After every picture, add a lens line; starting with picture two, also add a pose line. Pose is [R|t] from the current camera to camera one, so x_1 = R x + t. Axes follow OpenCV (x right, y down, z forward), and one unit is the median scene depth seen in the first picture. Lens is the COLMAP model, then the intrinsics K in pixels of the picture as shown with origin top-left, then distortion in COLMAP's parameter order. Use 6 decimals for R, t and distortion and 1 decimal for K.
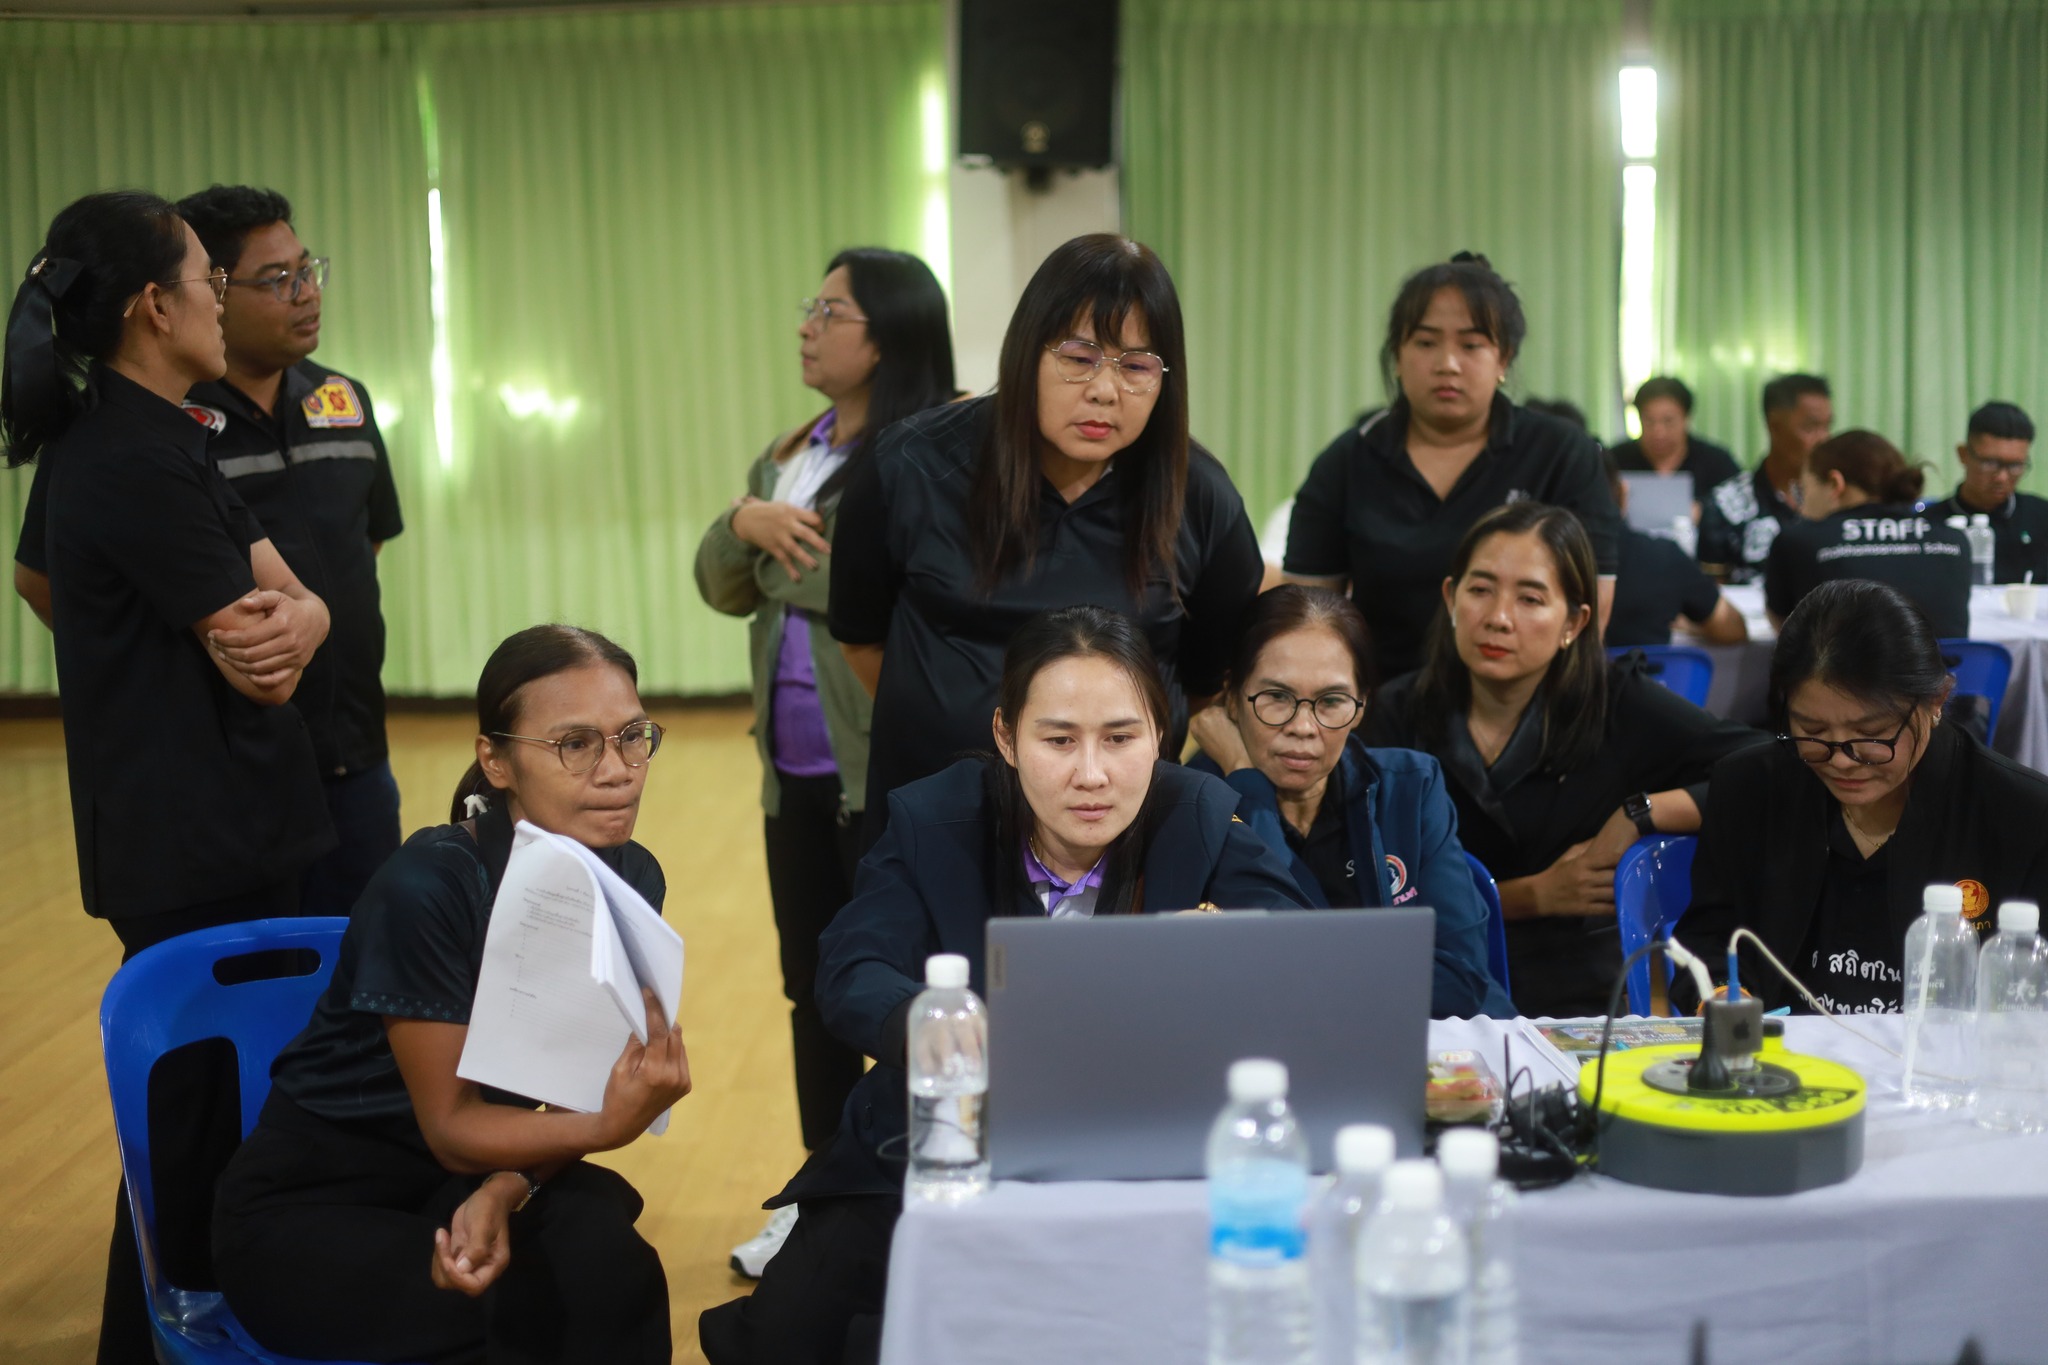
lens RADIAL K [[2881.9, 0, 1024.0], [0, 2881.9, 682.5], [0, 0, 1]] dist [0.023832, -0.357636]
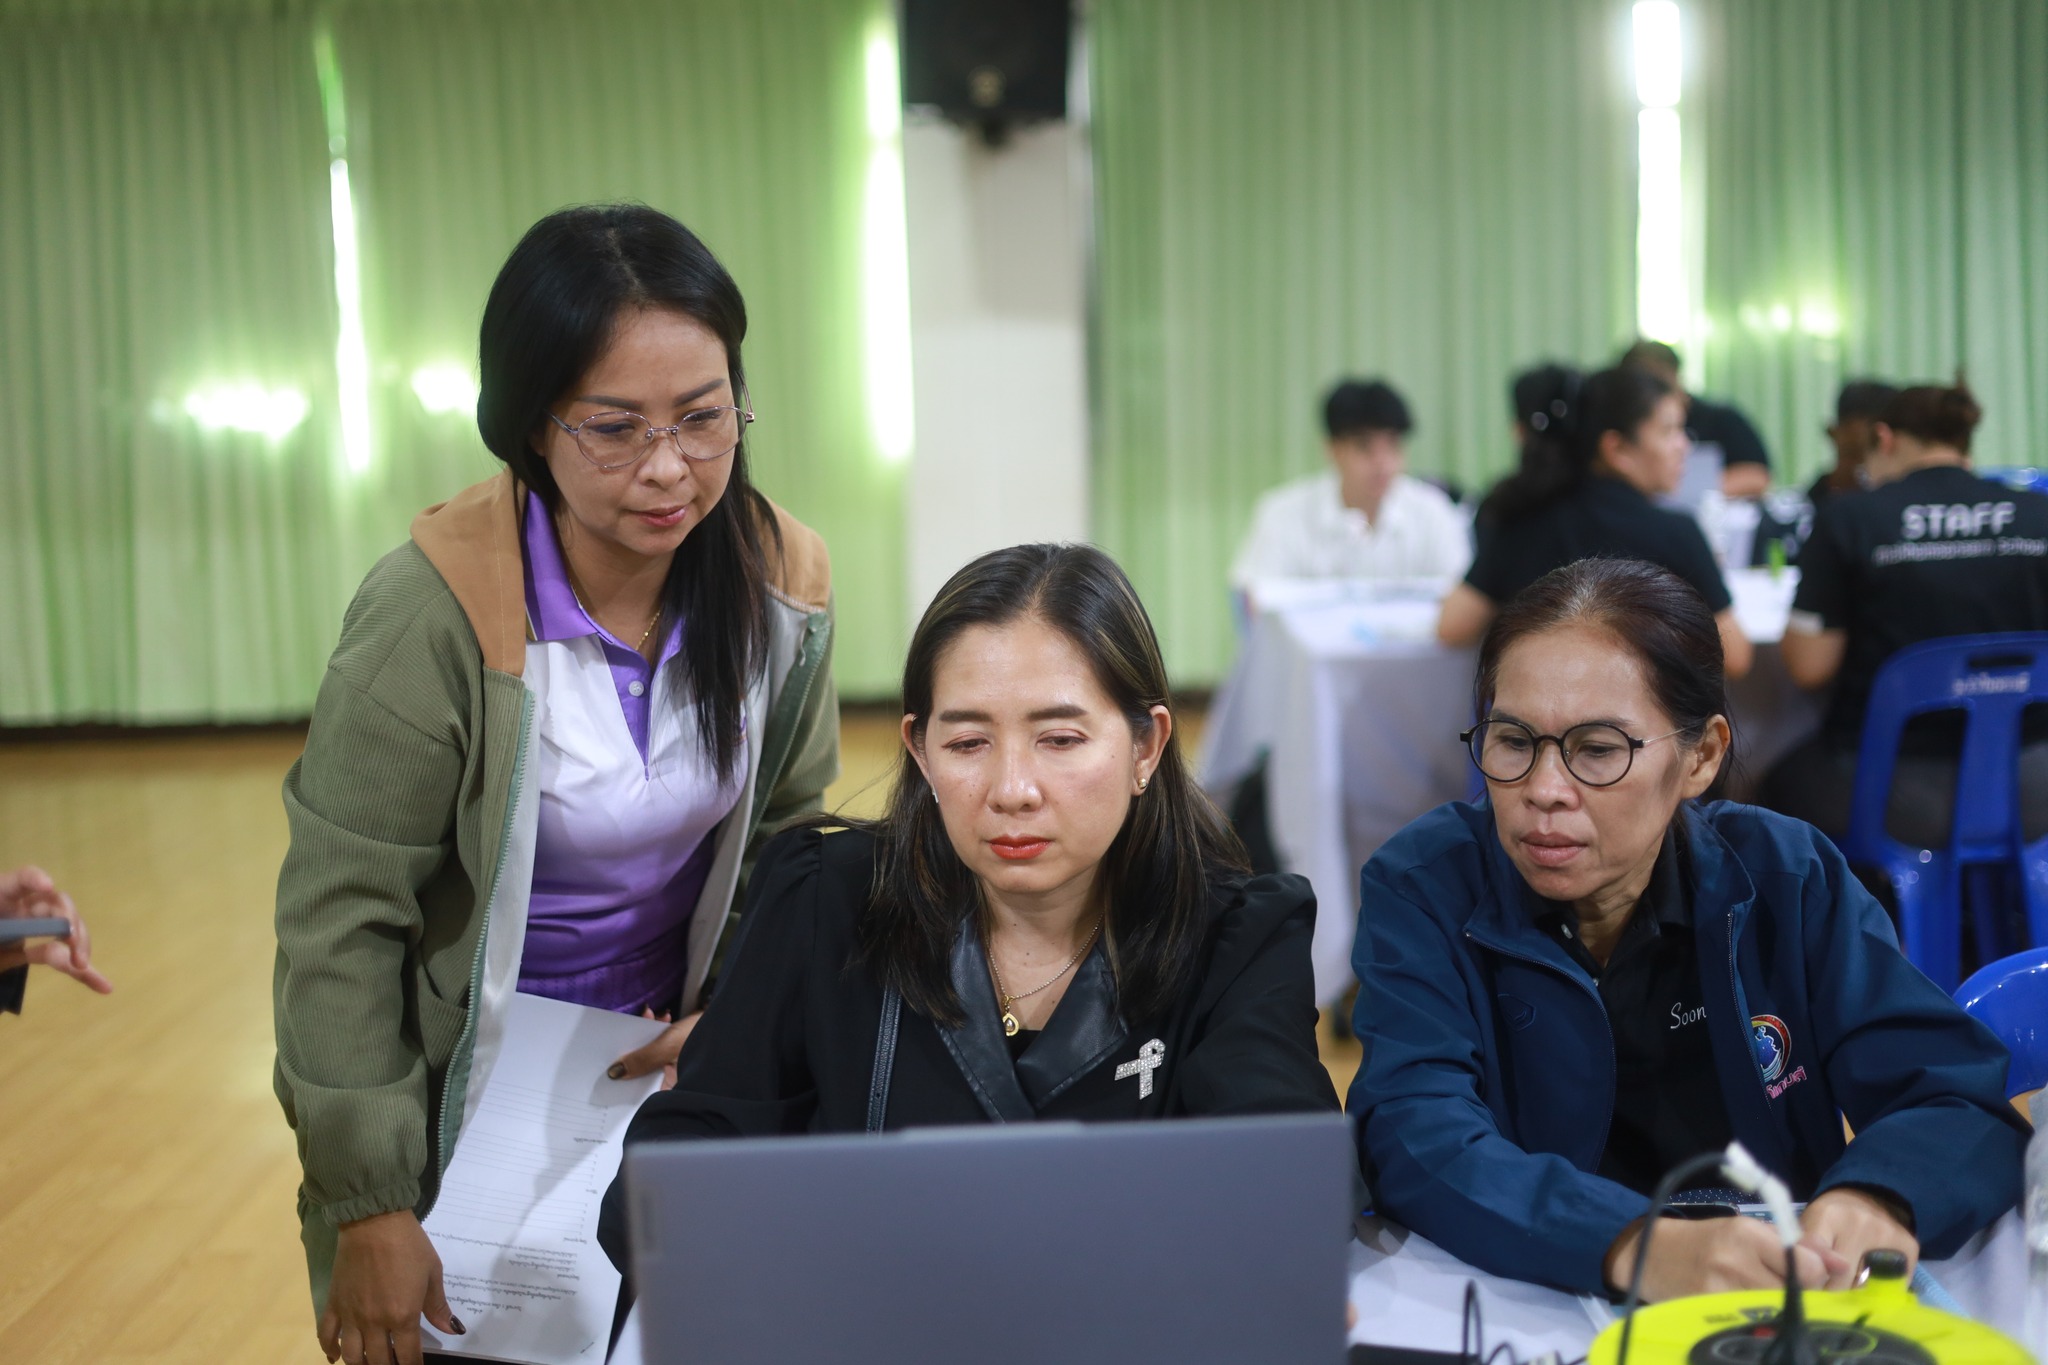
lens RADIAL K [[2857.9, 0, 1024.0], [0, 2857.9, 682.5], [0, 0, 1]] dist [-0.011804, -0.010870]
pose [[0.999757, -0.016546, -0.014543, 0.025059], [0.016574, 0.999861, 0.001777, -0.003642], [0.014512, -0.002017, 0.999893, 0.103581]]
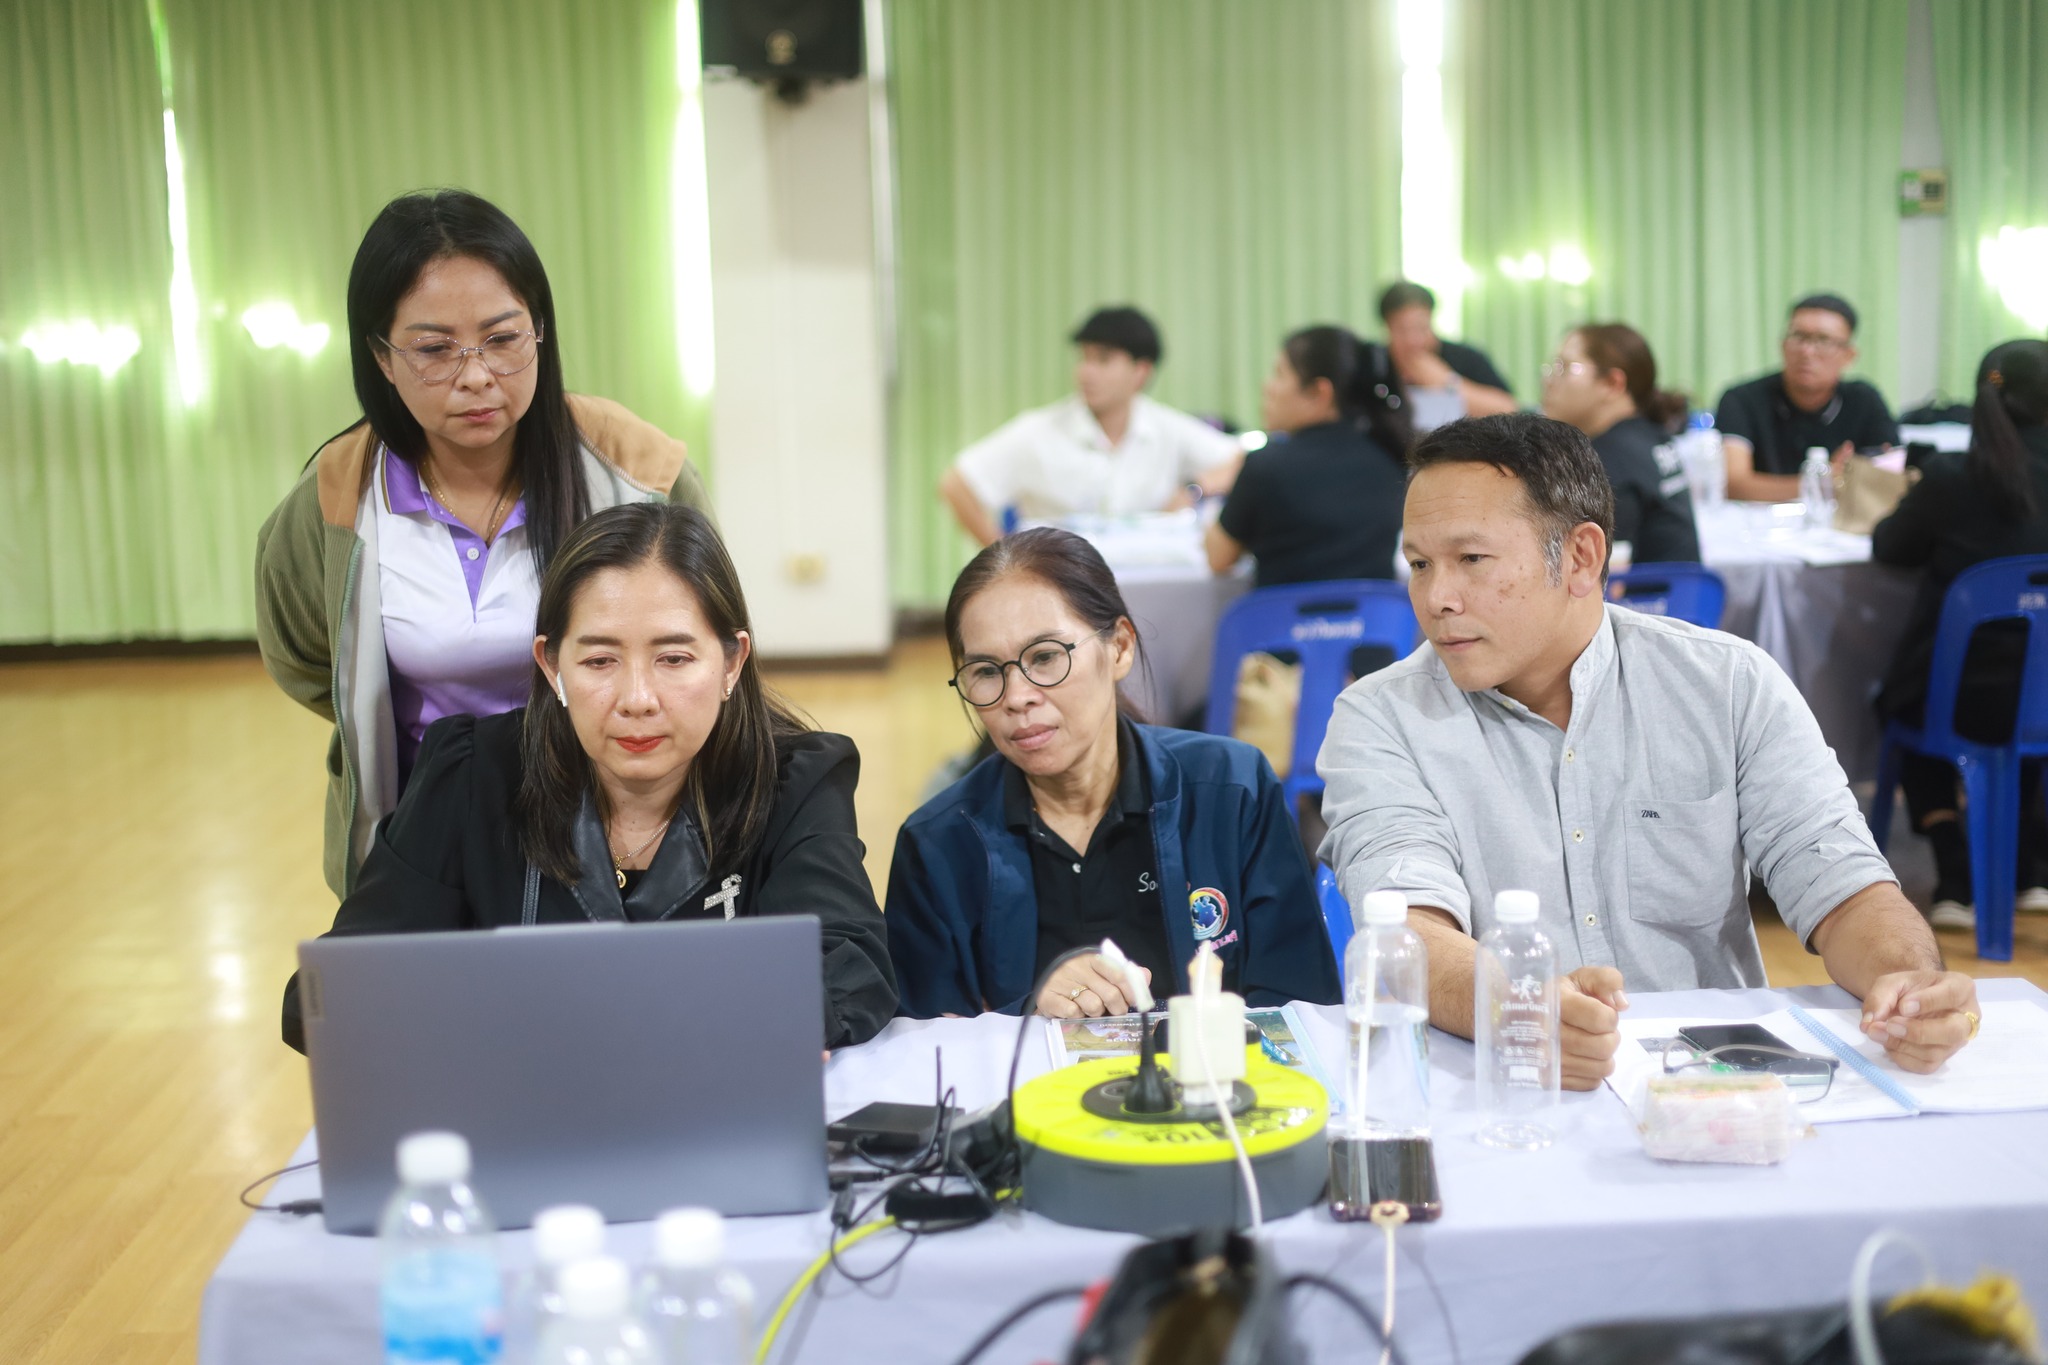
lens RADIAL K [[2857.9, 0, 1024.0], [0, 2857.9, 682.5], [0, 0, 1]] dist [-0.011804, -0.010870]
pose [[0.999326, -0.017434, 0.032307, 0.049631], [0.016475, 0.999422, 0.029722, -0.004332], [-0.032806, -0.029170, 0.999036, 0.039653]]
